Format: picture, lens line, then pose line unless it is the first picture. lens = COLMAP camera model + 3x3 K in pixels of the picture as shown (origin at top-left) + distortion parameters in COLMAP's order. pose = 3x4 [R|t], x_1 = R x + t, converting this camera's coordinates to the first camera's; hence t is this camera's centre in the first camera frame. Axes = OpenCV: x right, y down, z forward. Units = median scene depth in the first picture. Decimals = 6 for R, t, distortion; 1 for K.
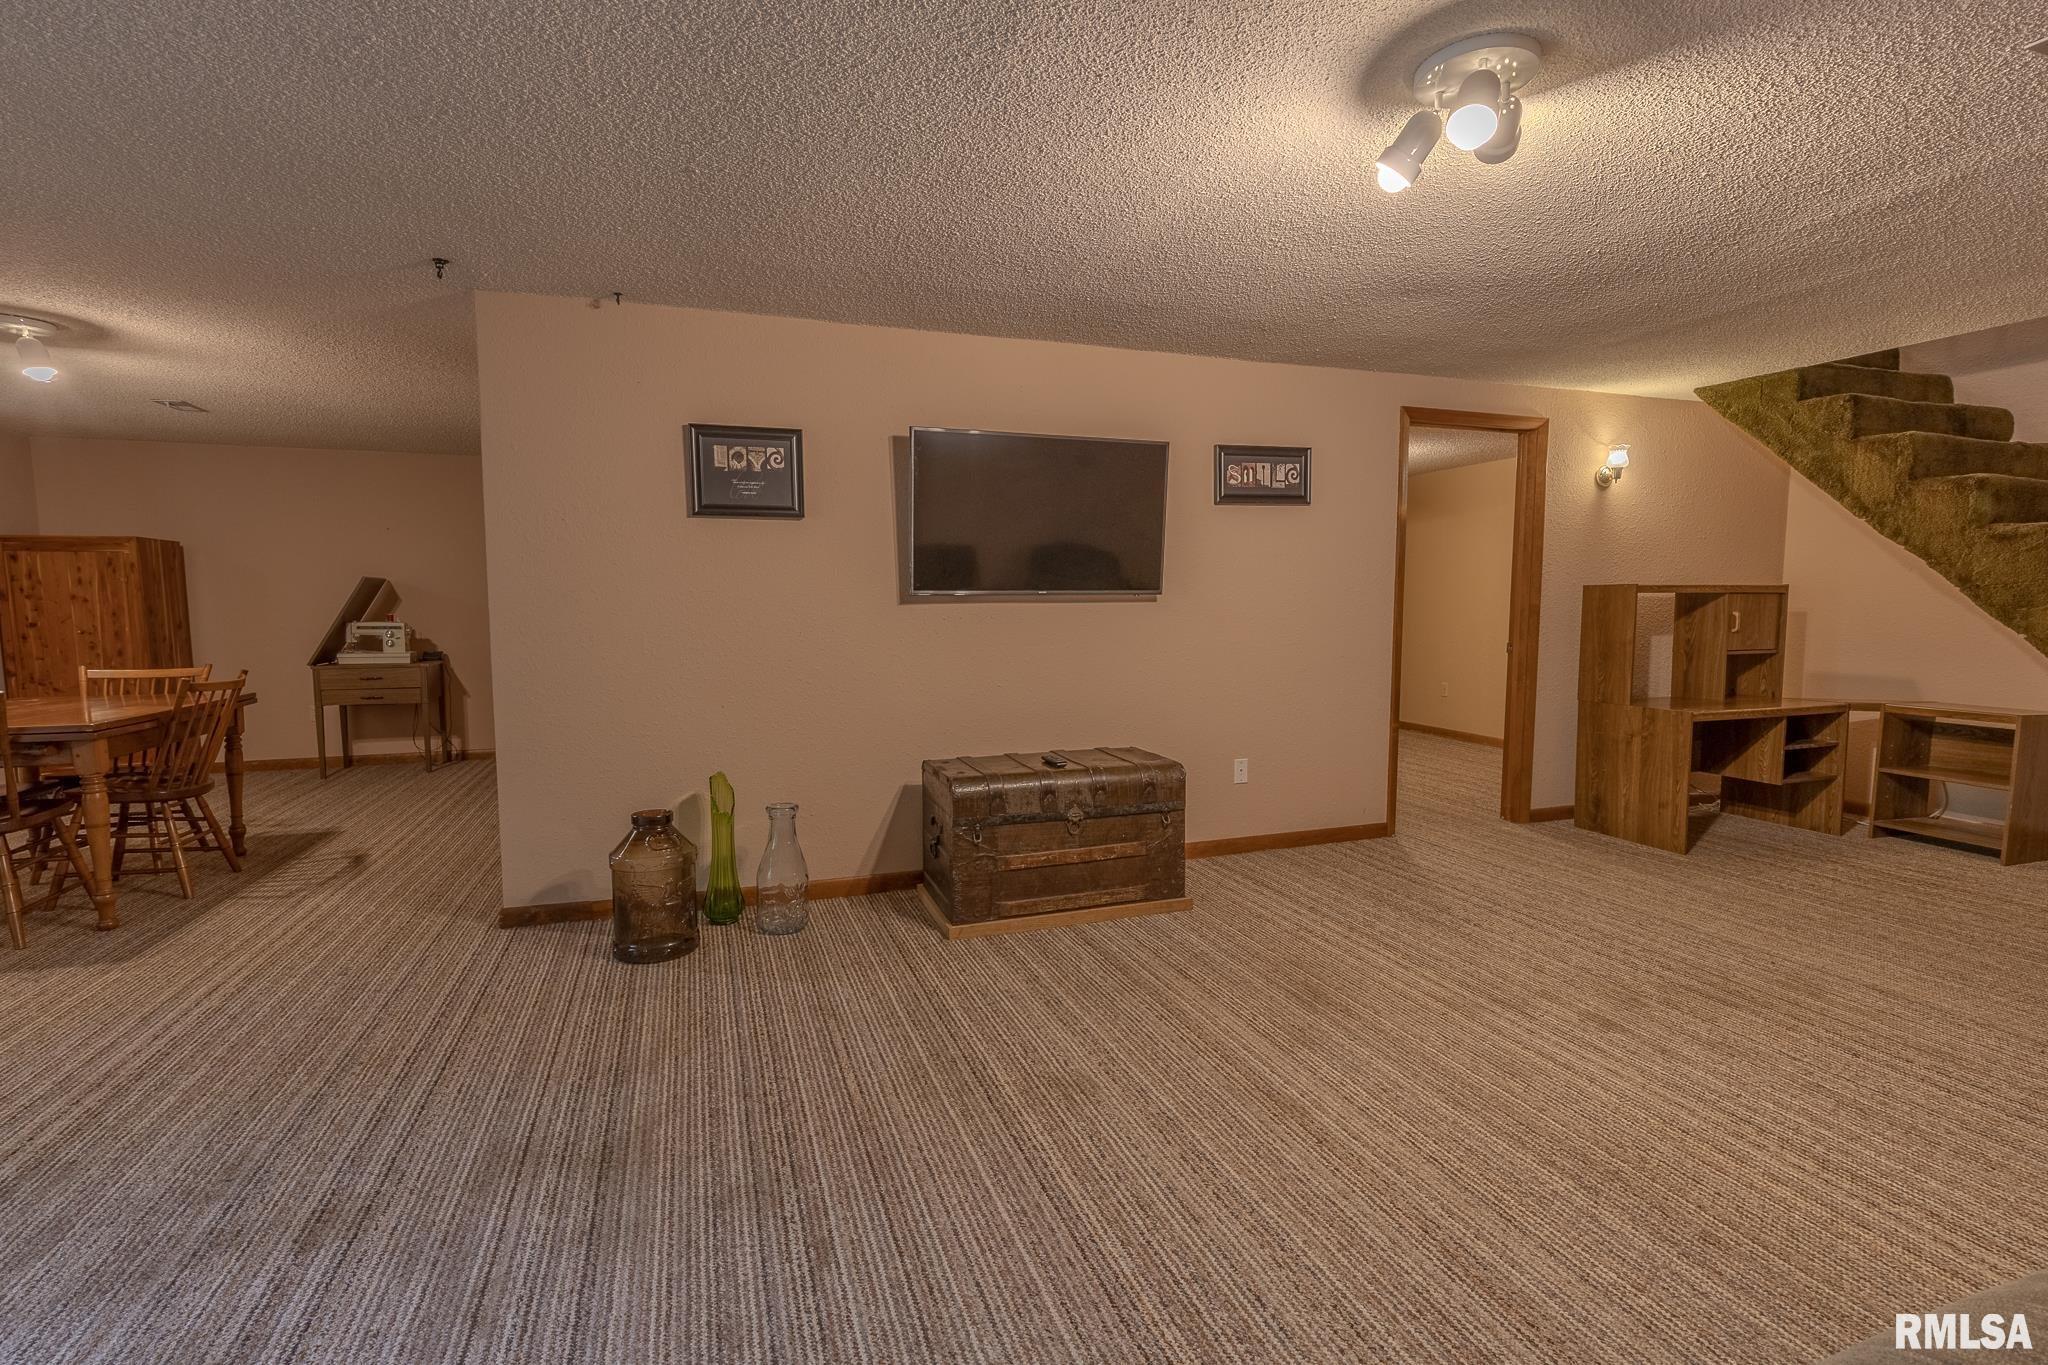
lens RADIAL K [[927.2, 0, 1037.8], [0, 927.2, 682.9], [0, 0, 1]] dist [0.006126, -0.000659]
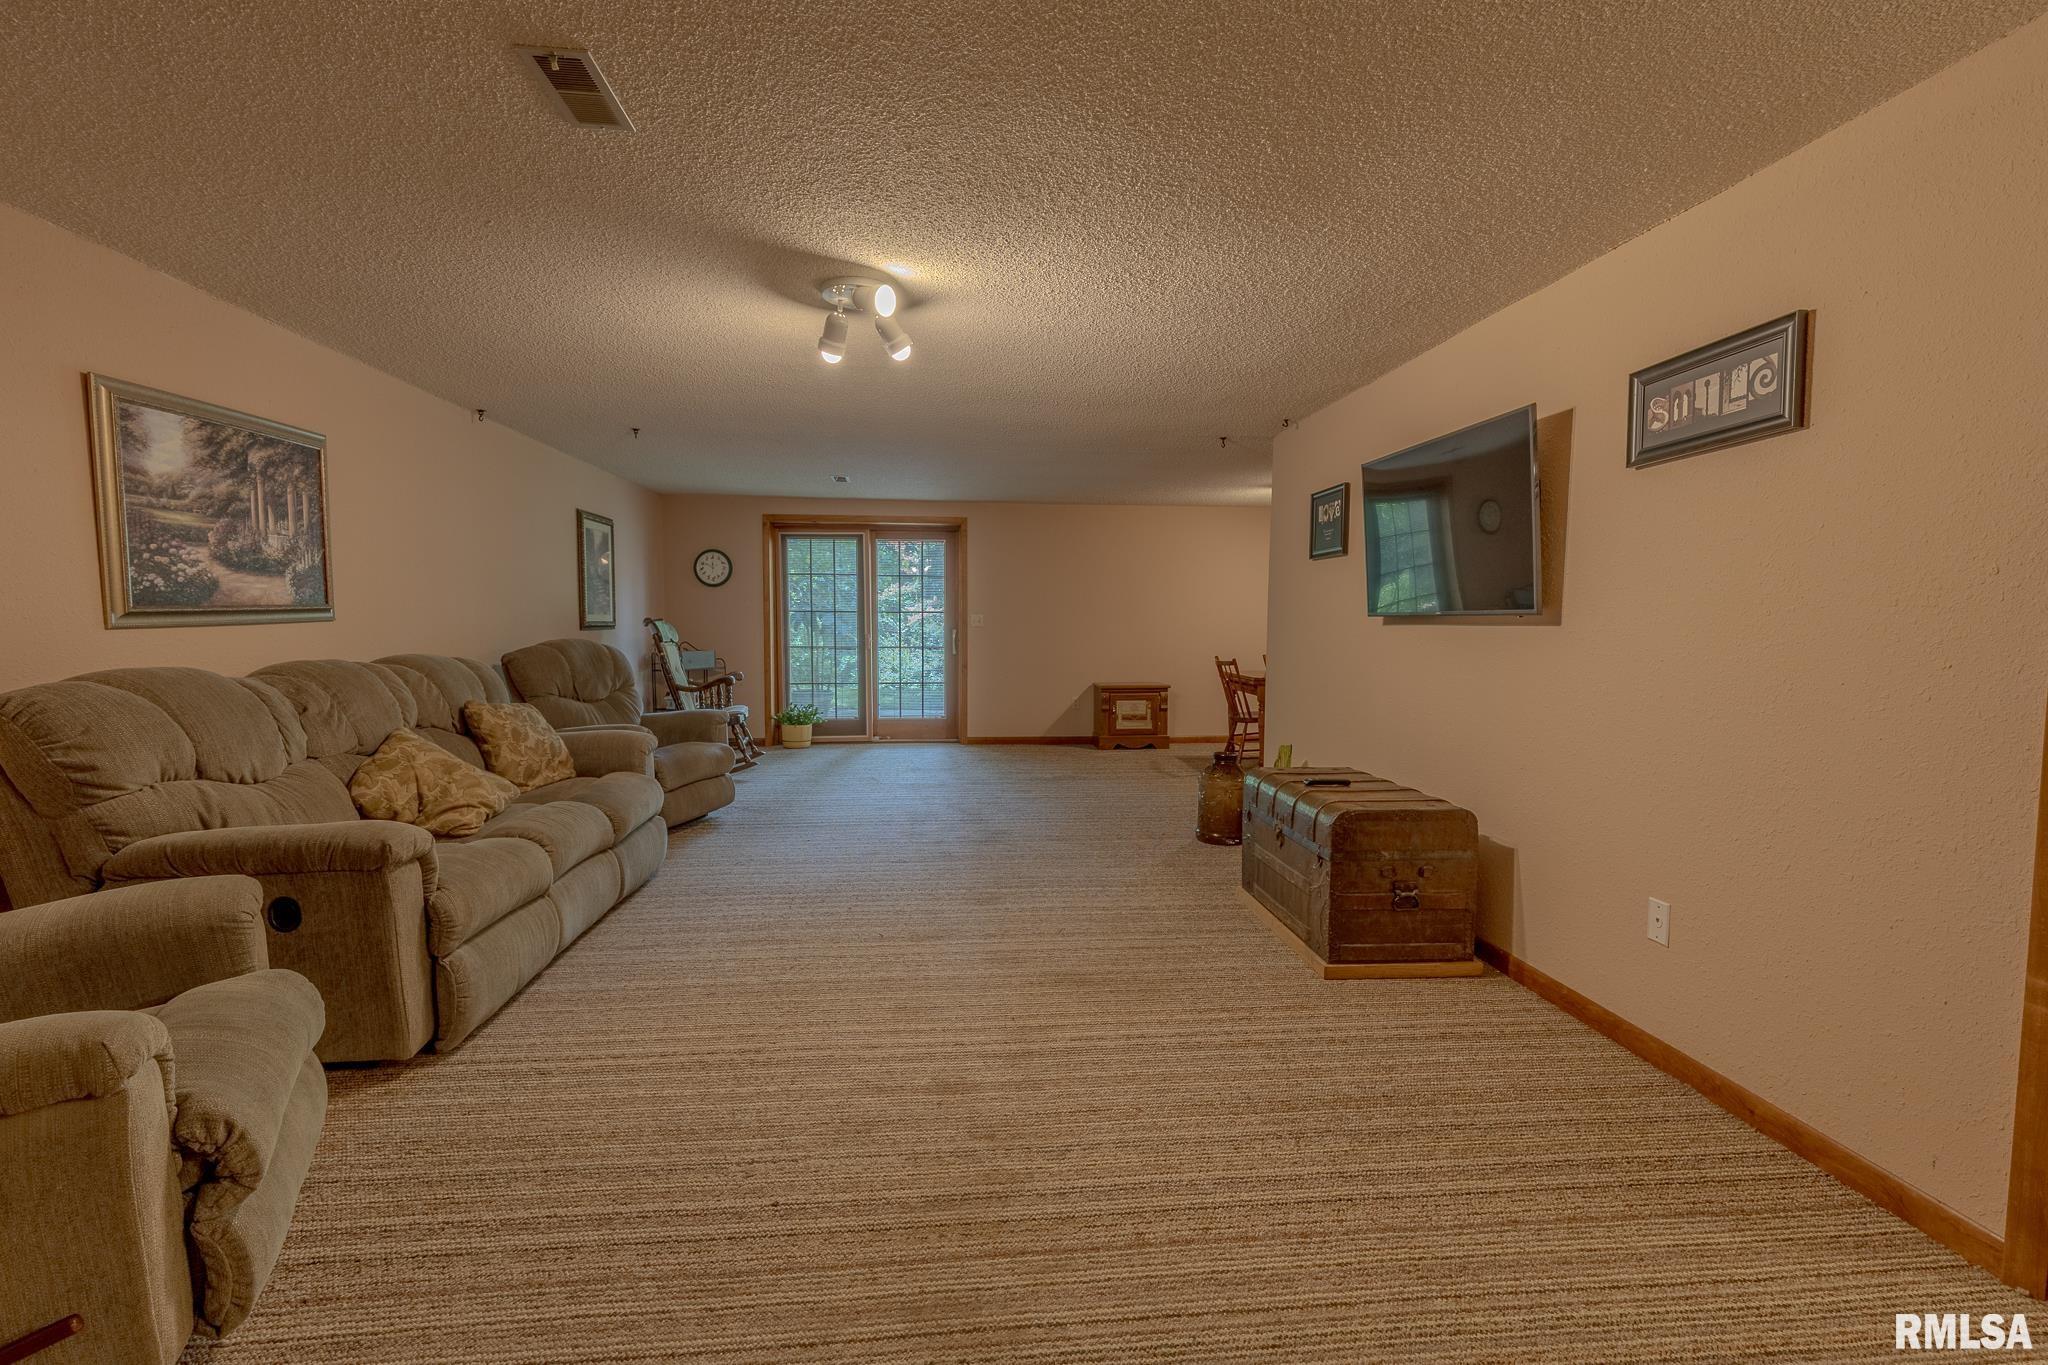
lens RADIAL K [[927.2, 0, 1037.8], [0, 927.2, 684.7], [0, 0, 1]] dist [0.006126, -0.000659]
pose [[-0.228387, 0.066135, -0.971322, 1.169861], [-0.096769, 0.991207, 0.090242, -0.088776], [0.968749, 0.114604, -0.219979, 1.006480]]
